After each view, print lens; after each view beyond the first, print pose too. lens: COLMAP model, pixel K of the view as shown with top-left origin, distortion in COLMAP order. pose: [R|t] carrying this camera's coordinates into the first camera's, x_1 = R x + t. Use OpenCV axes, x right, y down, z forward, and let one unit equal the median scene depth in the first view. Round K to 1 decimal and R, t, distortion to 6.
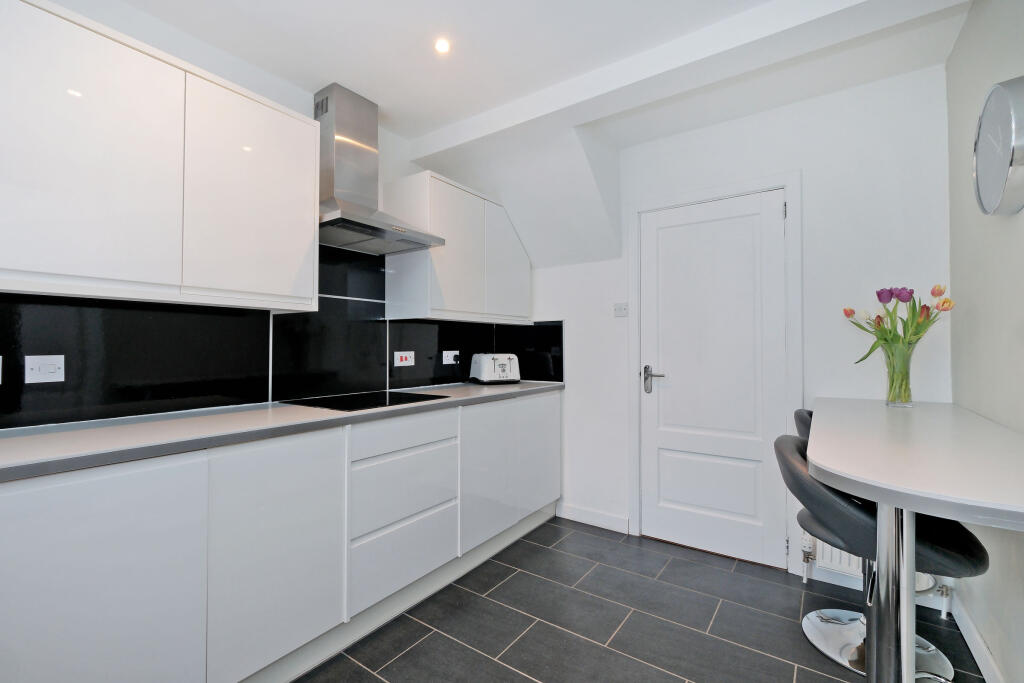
lens RADIAL K [[443.6, 0, 512.0], [0, 443.6, 341.5], [0, 0, 1]] dist [-0.008872, 0.000011]
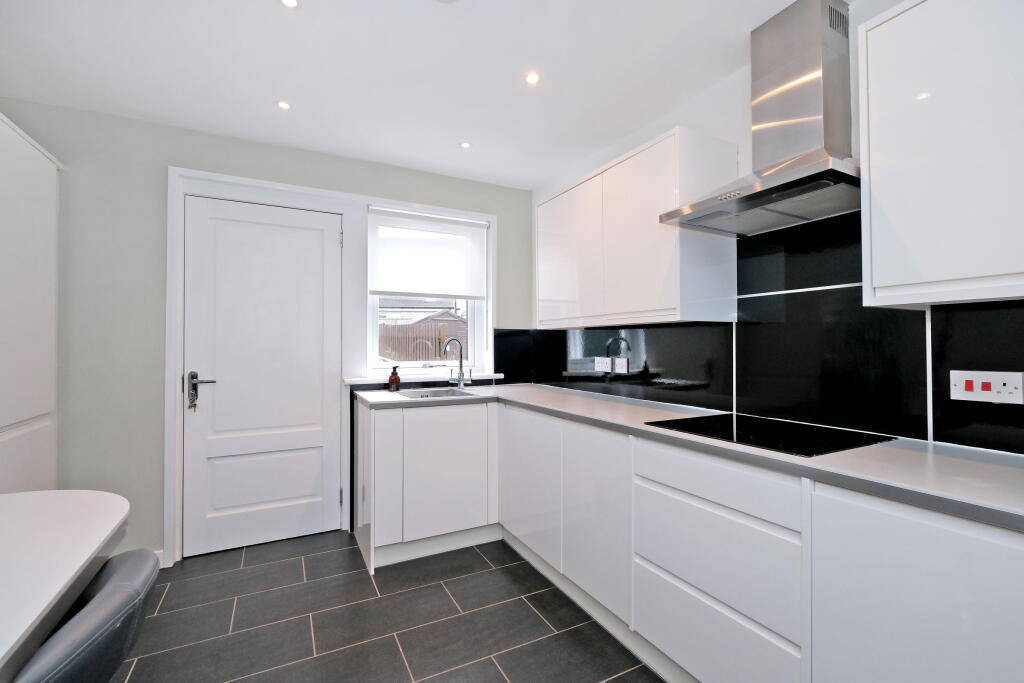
lens RADIAL K [[441.3, 0, 496.3], [0, 441.3, 340.4], [0, 0, 1]] dist [0.000823, 0.000063]
pose [[-0.474627, -0.015551, -0.880050, 0.512477], [0.005183, 0.999777, -0.020462, -0.003418], [0.880172, -0.014273, -0.474441, 0.918096]]
